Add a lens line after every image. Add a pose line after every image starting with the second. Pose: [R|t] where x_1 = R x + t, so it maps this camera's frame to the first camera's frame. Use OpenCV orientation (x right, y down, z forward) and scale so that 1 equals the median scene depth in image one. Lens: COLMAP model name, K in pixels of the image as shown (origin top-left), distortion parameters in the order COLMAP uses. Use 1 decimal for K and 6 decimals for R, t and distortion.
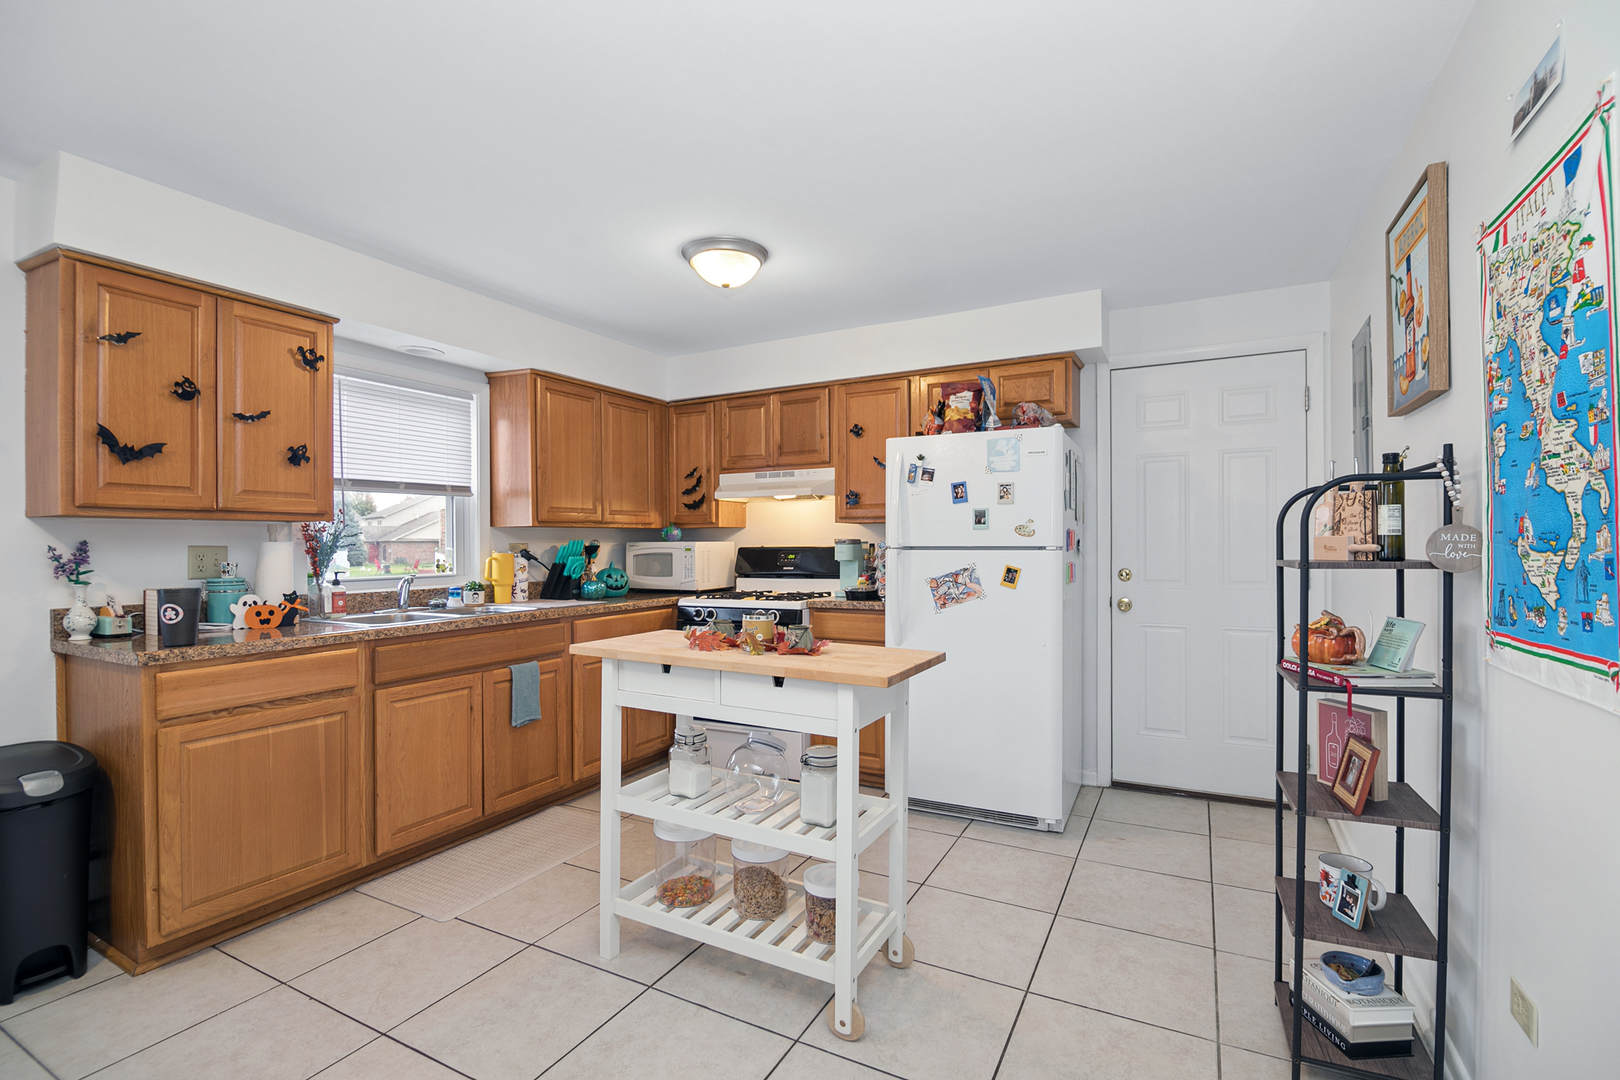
lens RADIAL K [[726.8, 0, 811.6], [0, 726.8, 543.6], [0, 0, 1]] dist [-0.006831, -0.005254]
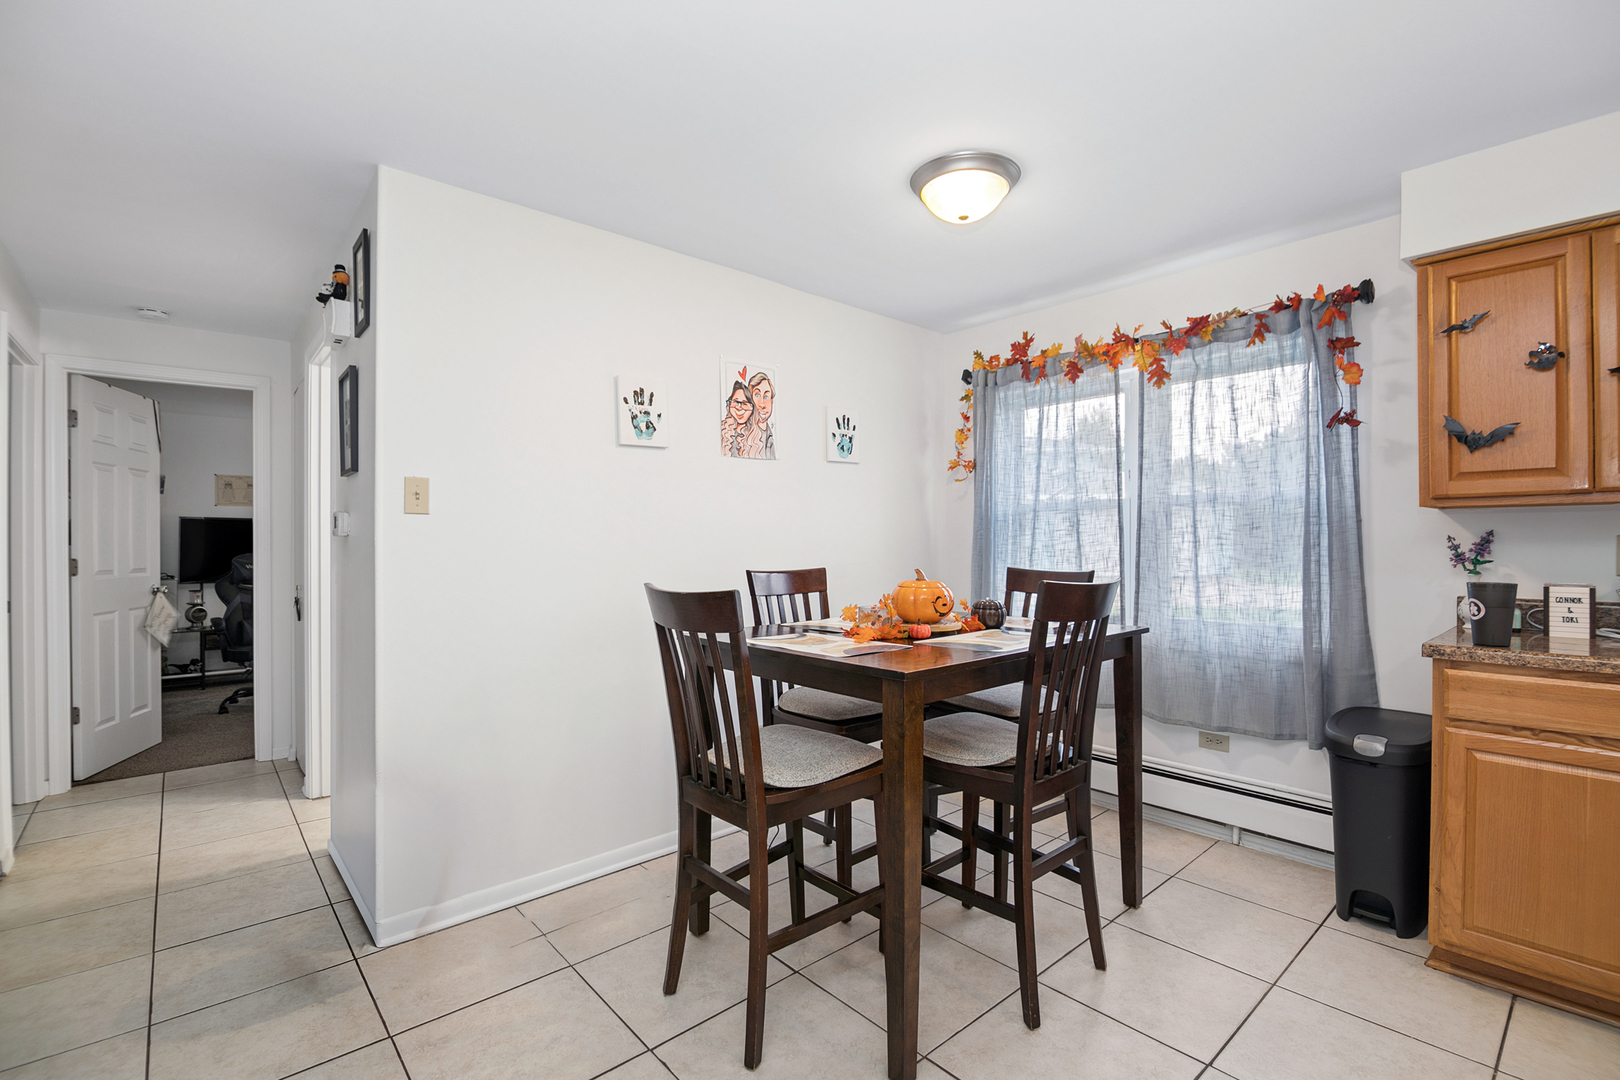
lens RADIAL K [[726.8, 0, 810.9], [0, 726.8, 537.1], [0, 0, 1]] dist [-0.006831, -0.005254]
pose [[-0.347906, 0.002947, -0.937525, 0.269903], [0.004727, 0.999988, 0.001390, -0.001120], [0.937517, -0.003948, -0.347916, 0.496094]]
